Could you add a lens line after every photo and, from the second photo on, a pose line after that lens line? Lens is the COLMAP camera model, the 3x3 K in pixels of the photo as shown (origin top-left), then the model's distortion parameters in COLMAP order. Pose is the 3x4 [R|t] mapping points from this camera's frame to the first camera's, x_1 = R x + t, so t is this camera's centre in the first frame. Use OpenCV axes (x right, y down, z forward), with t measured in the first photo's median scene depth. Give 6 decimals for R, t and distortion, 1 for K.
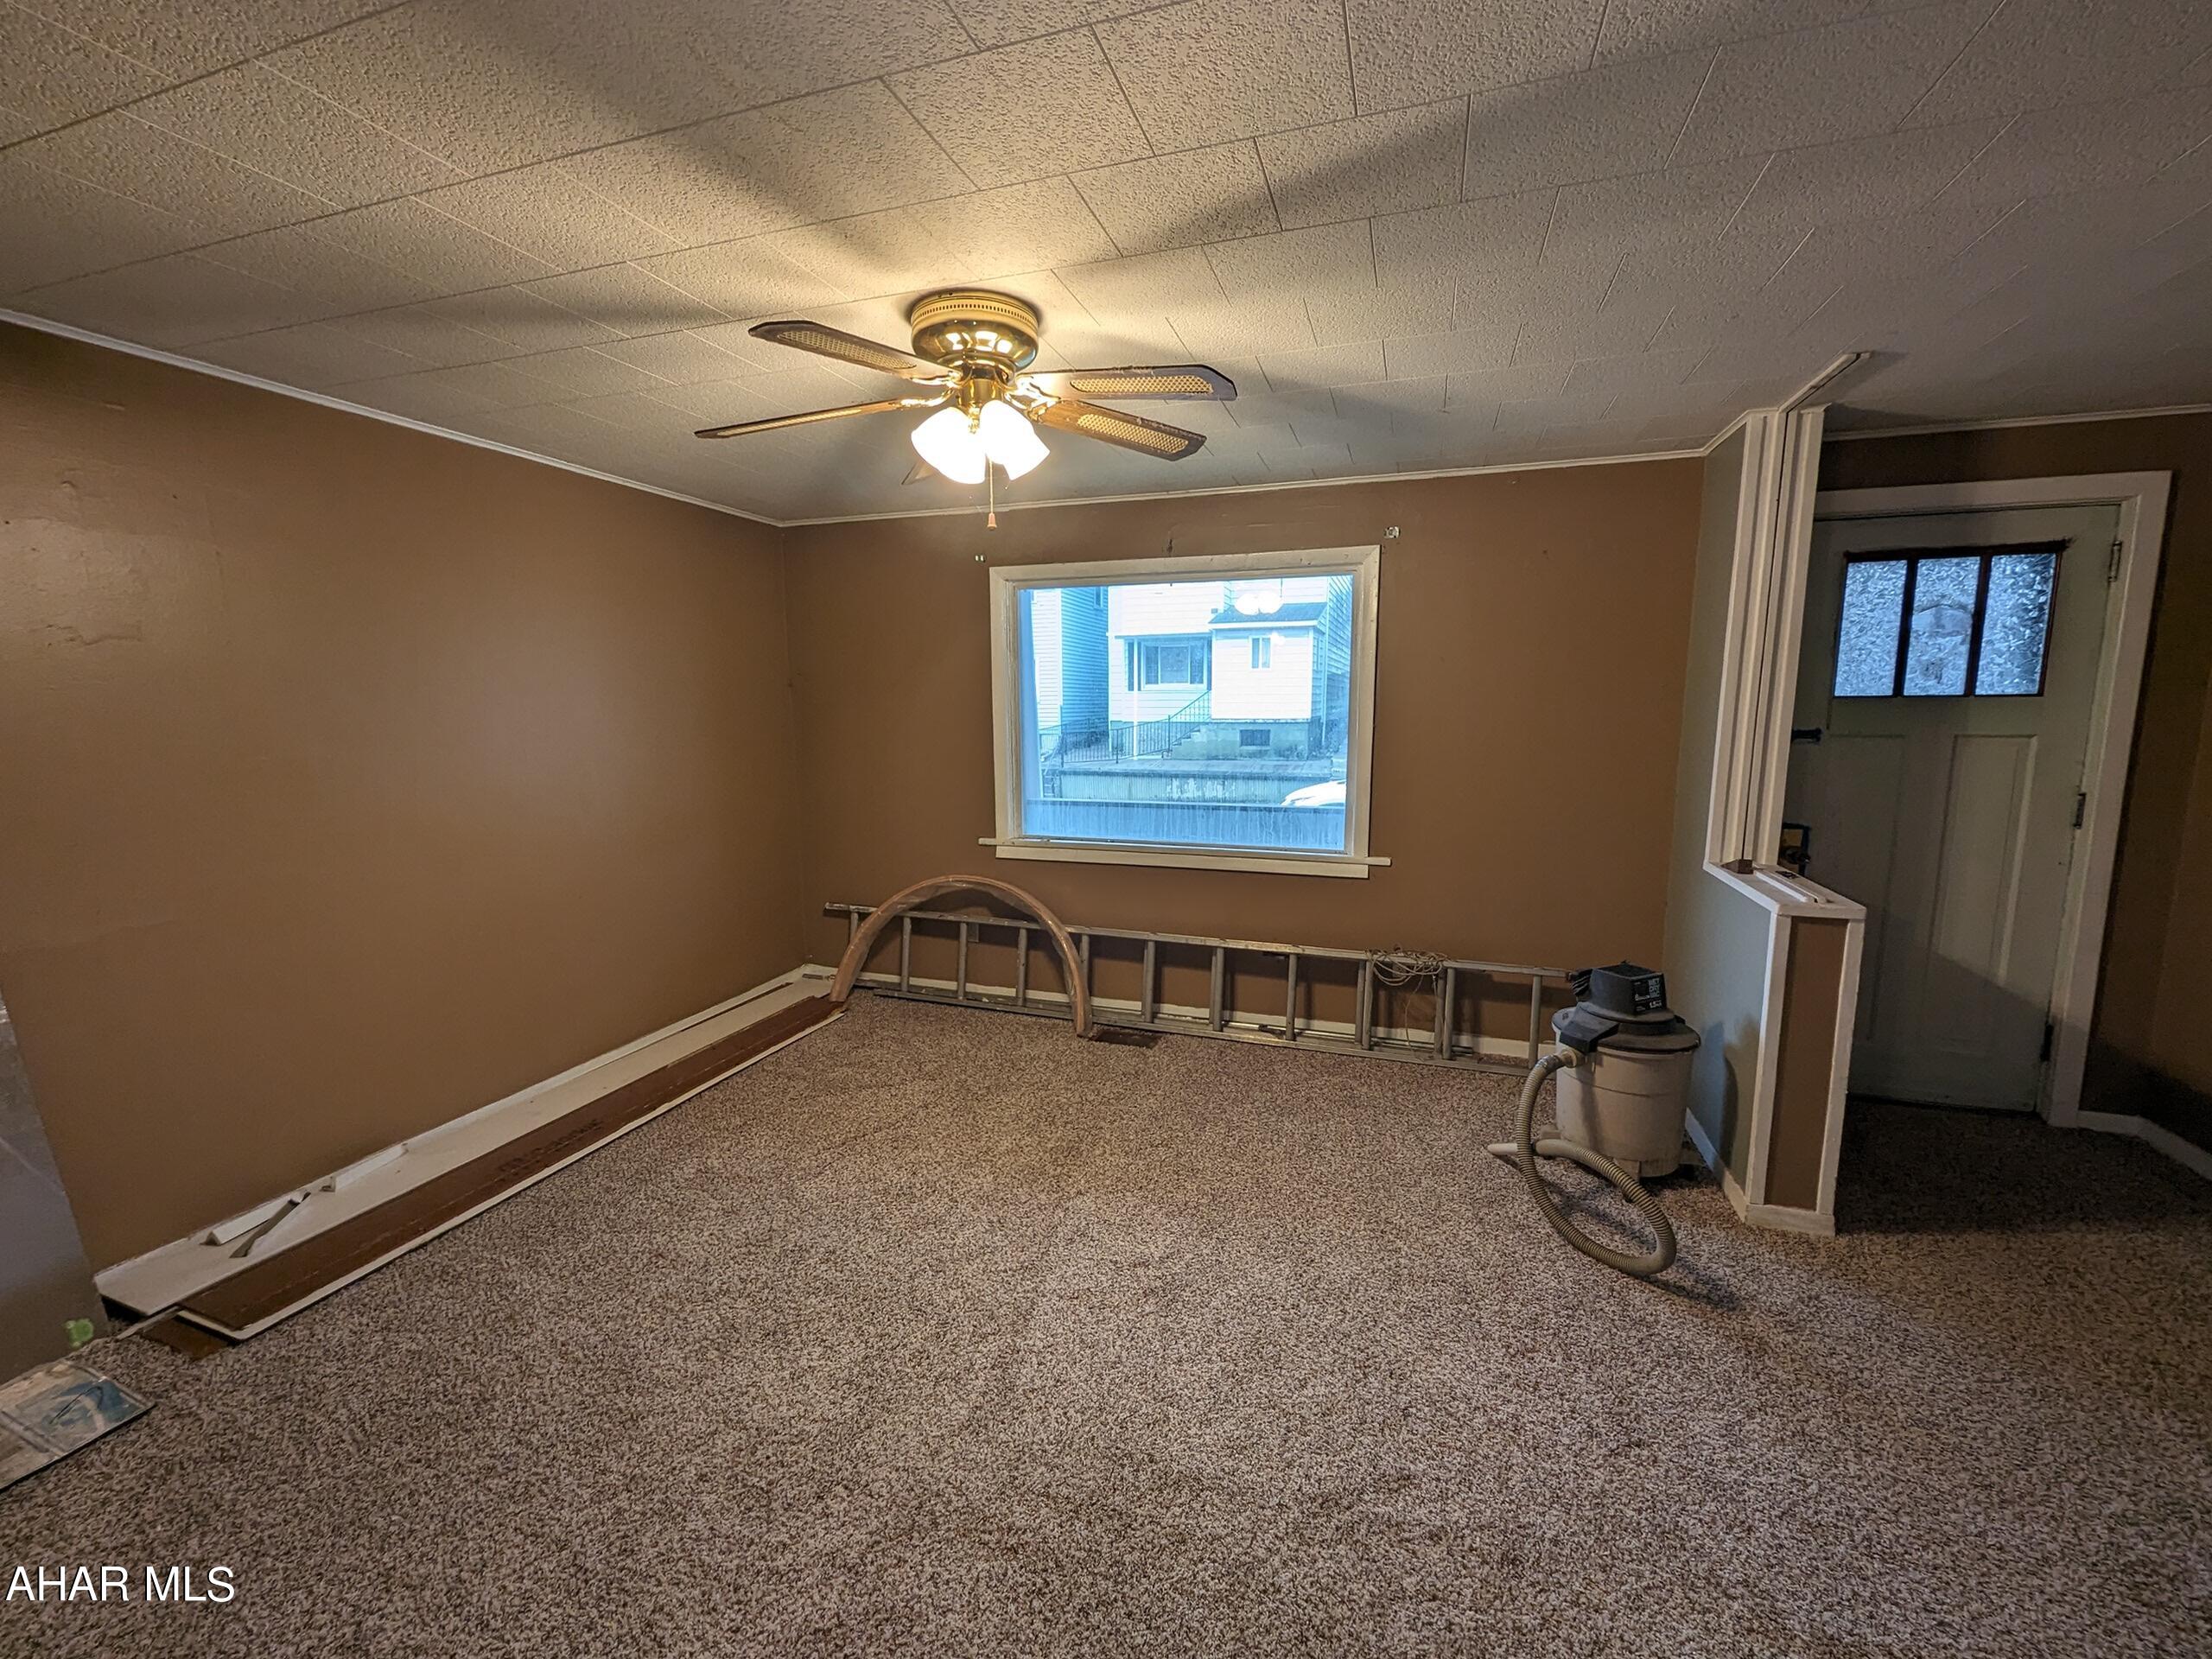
lens RADIAL K [[917.8, 0, 1107.8], [0, 917.8, 832.5], [0, 0, 1]] dist [-0.000209, -0.000829]
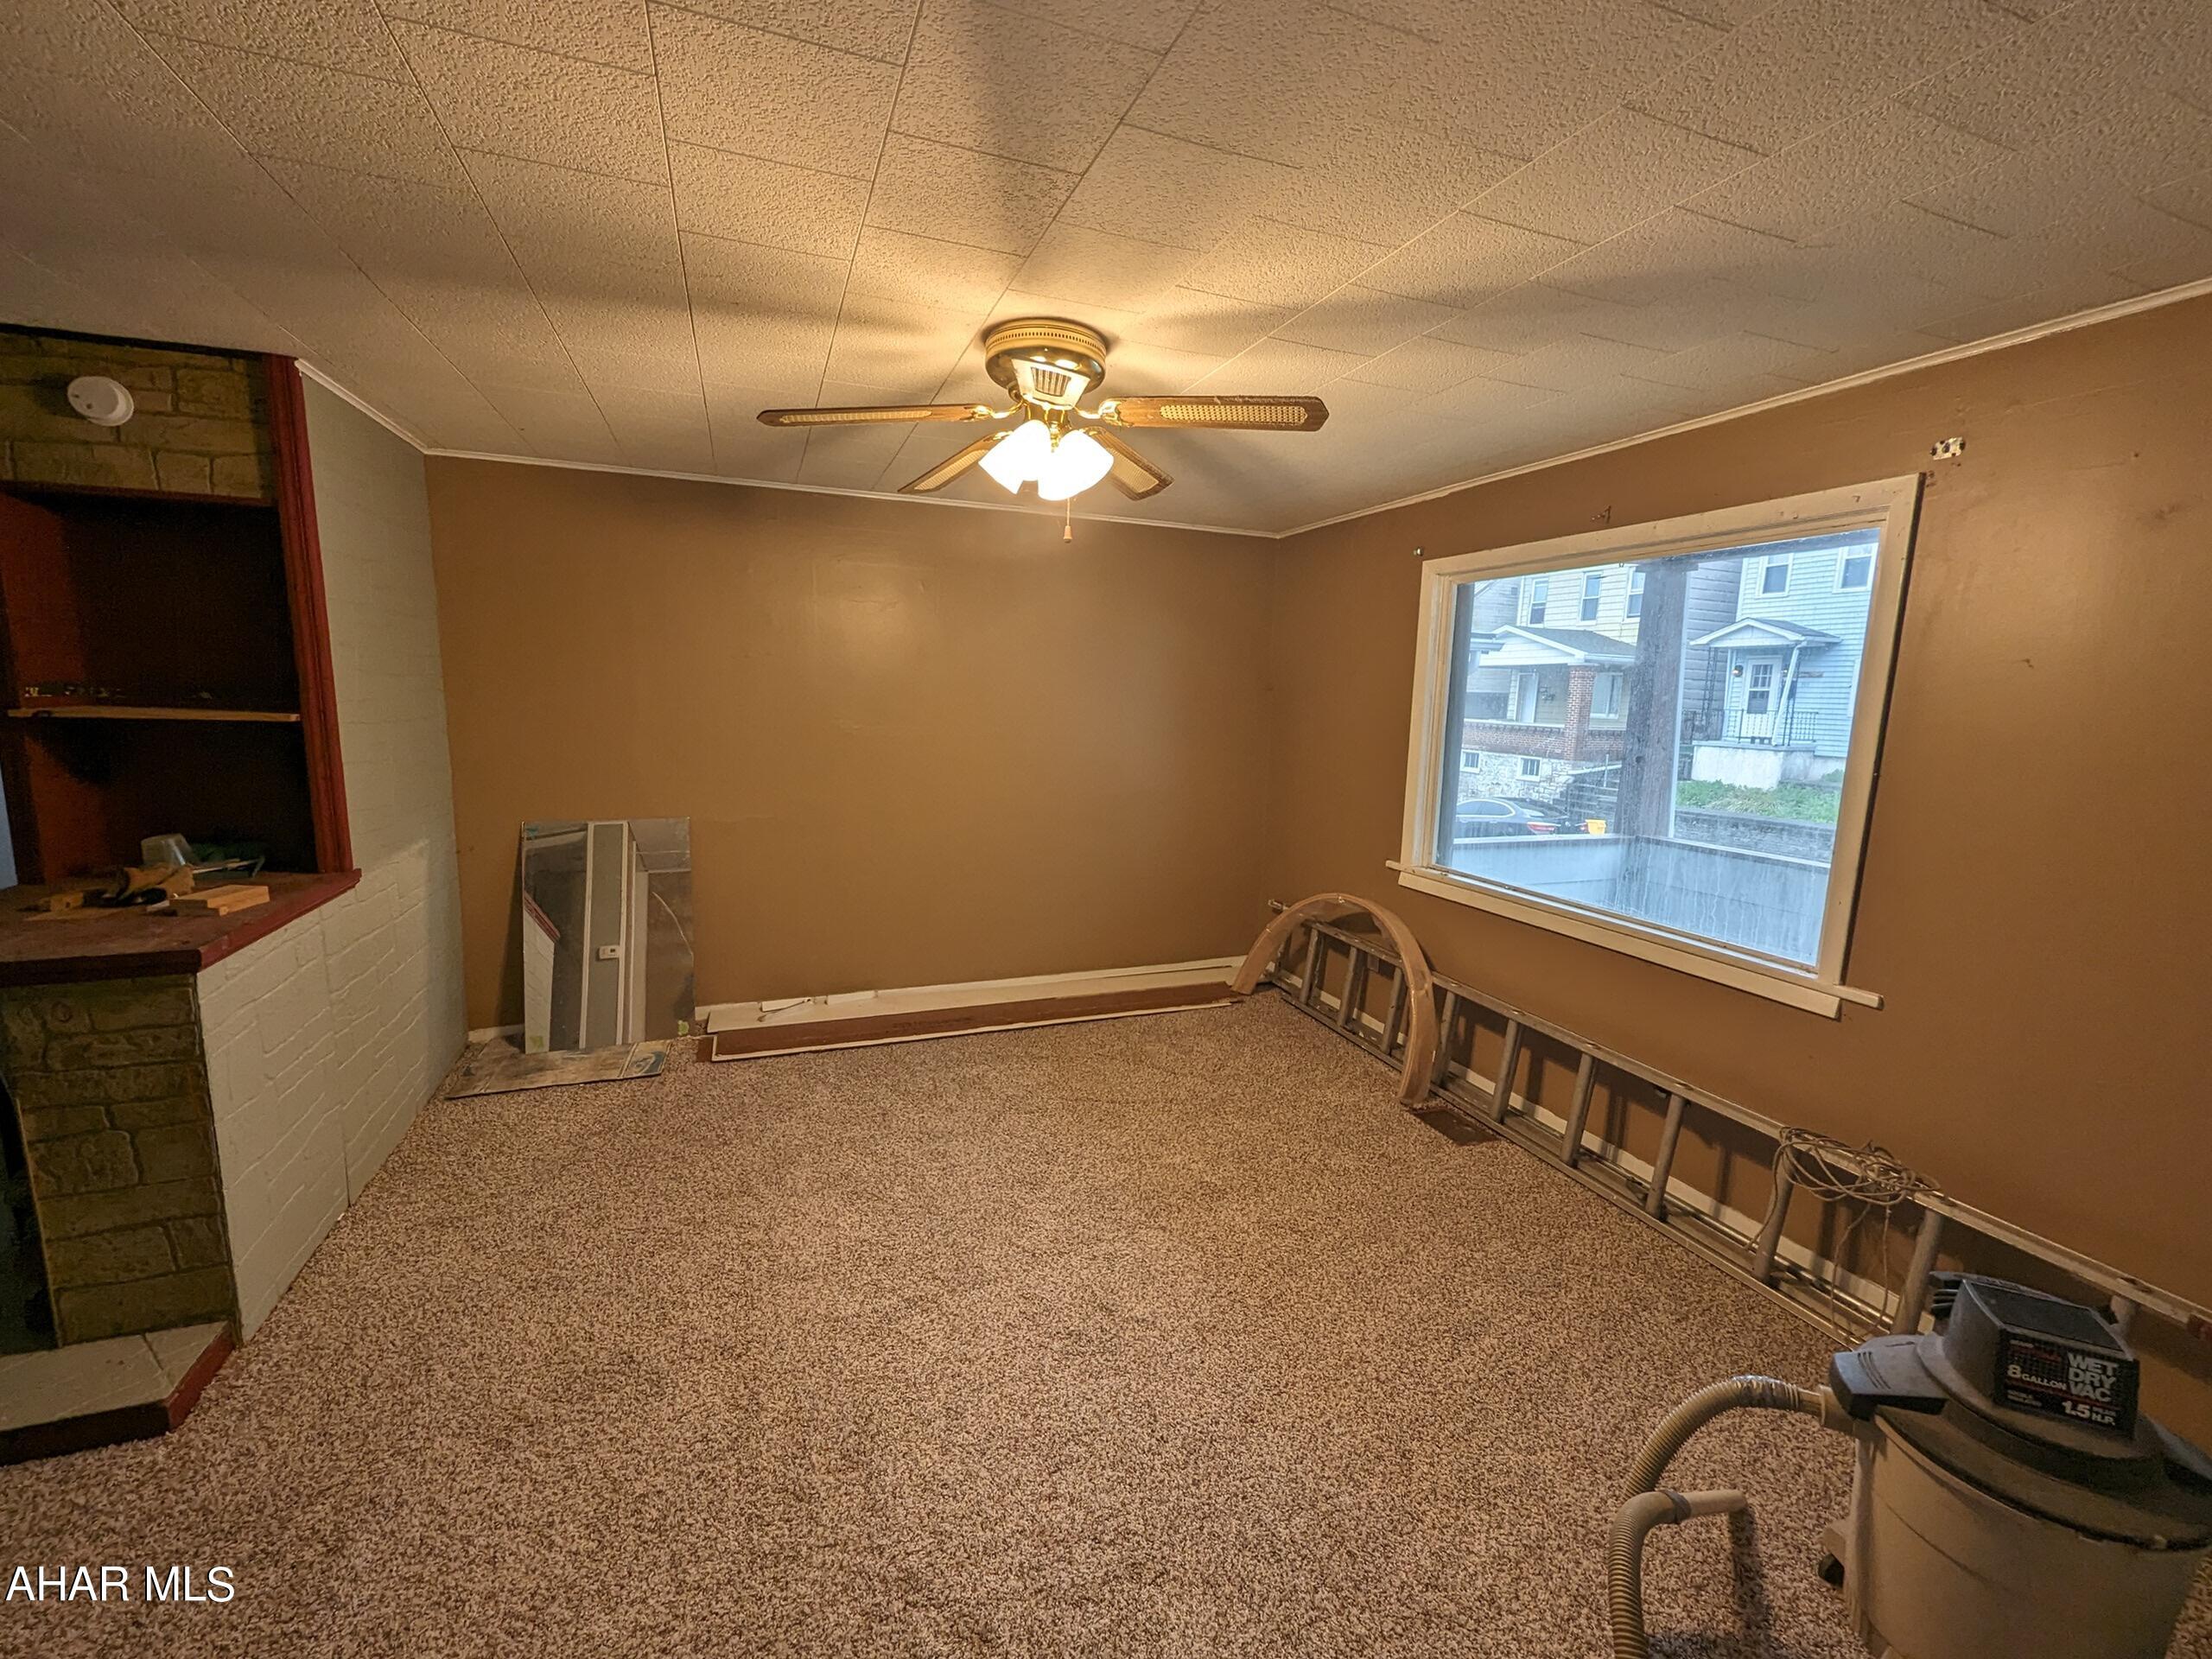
lens RADIAL K [[917.8, 0, 1104.6], [0, 917.8, 833.1], [0, 0, 1]] dist [-0.000209, -0.000829]
pose [[0.640596, 0.137875, -0.755399, 0.412293], [-0.139174, 0.988302, 0.062362, -0.043200], [0.755160, 0.065183, 0.652291, 0.214734]]
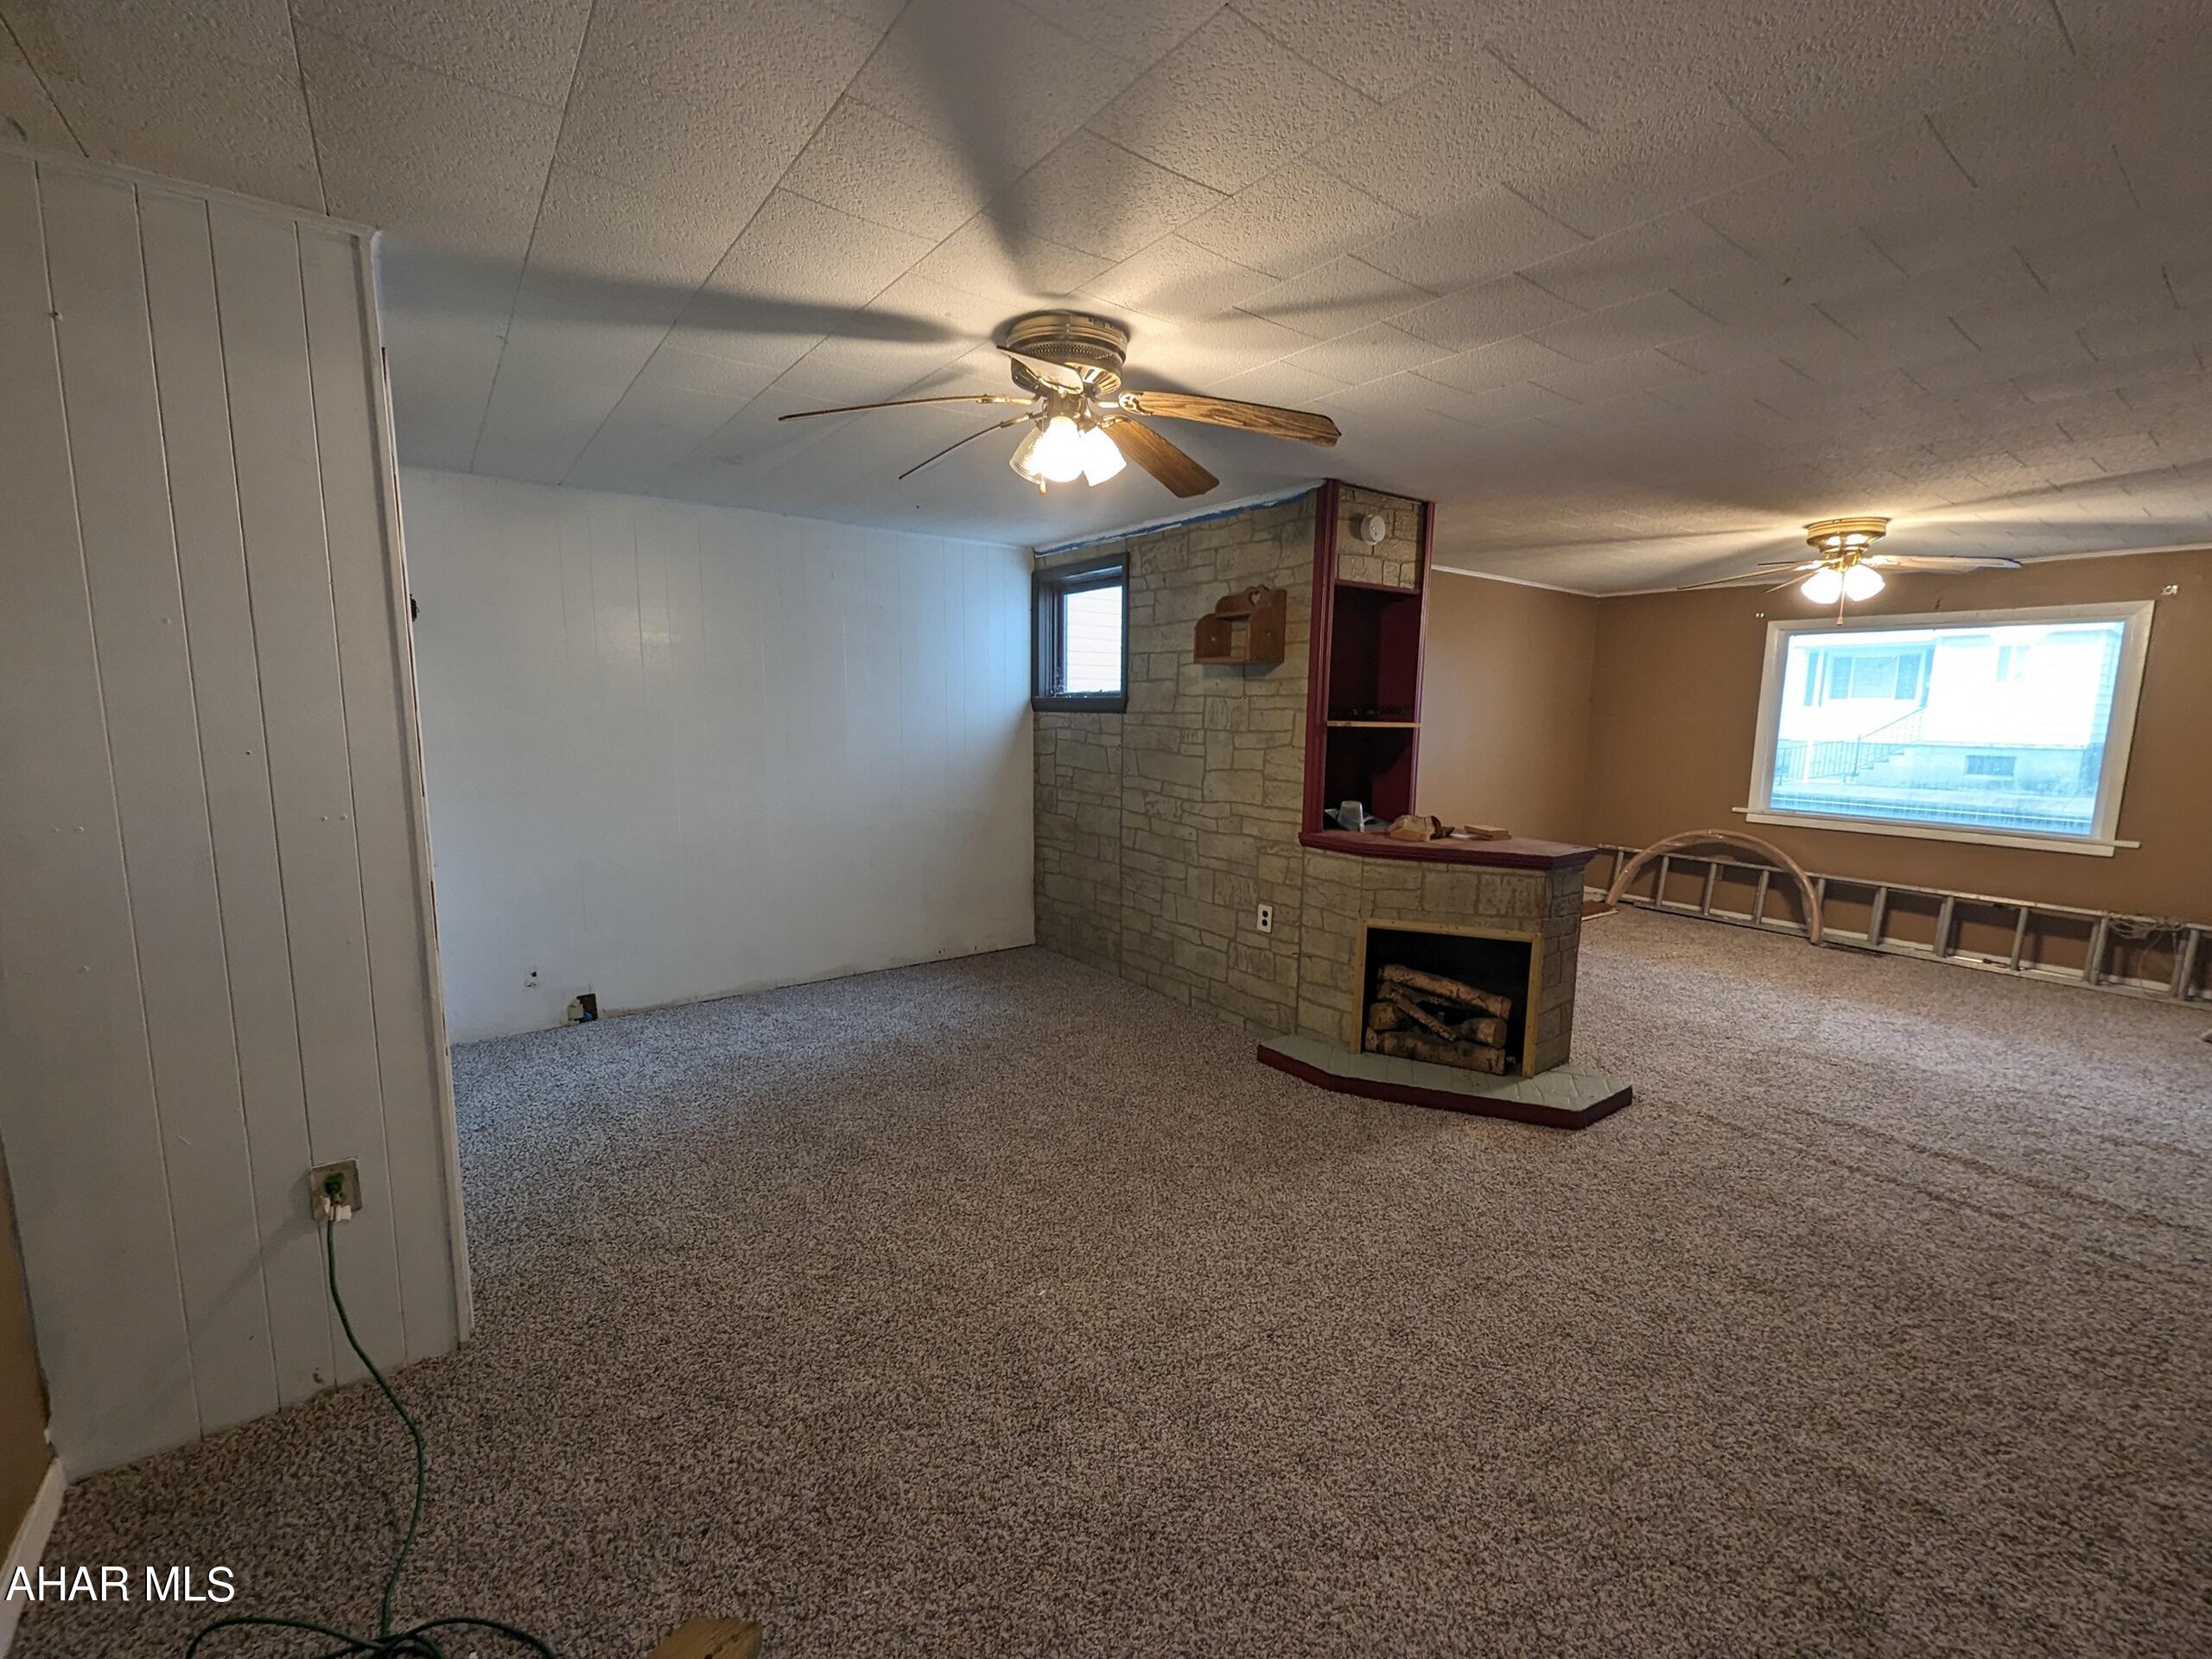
lens RADIAL K [[917.8, 0, 1098.9], [0, 917.8, 833.2], [0, 0, 1]] dist [-0.000209, -0.000829]
pose [[0.819086, 0.095557, -0.565656, -0.154102], [-0.101108, 0.994641, 0.021620, 0.130584], [0.564690, 0.039484, 0.824358, -0.849379]]
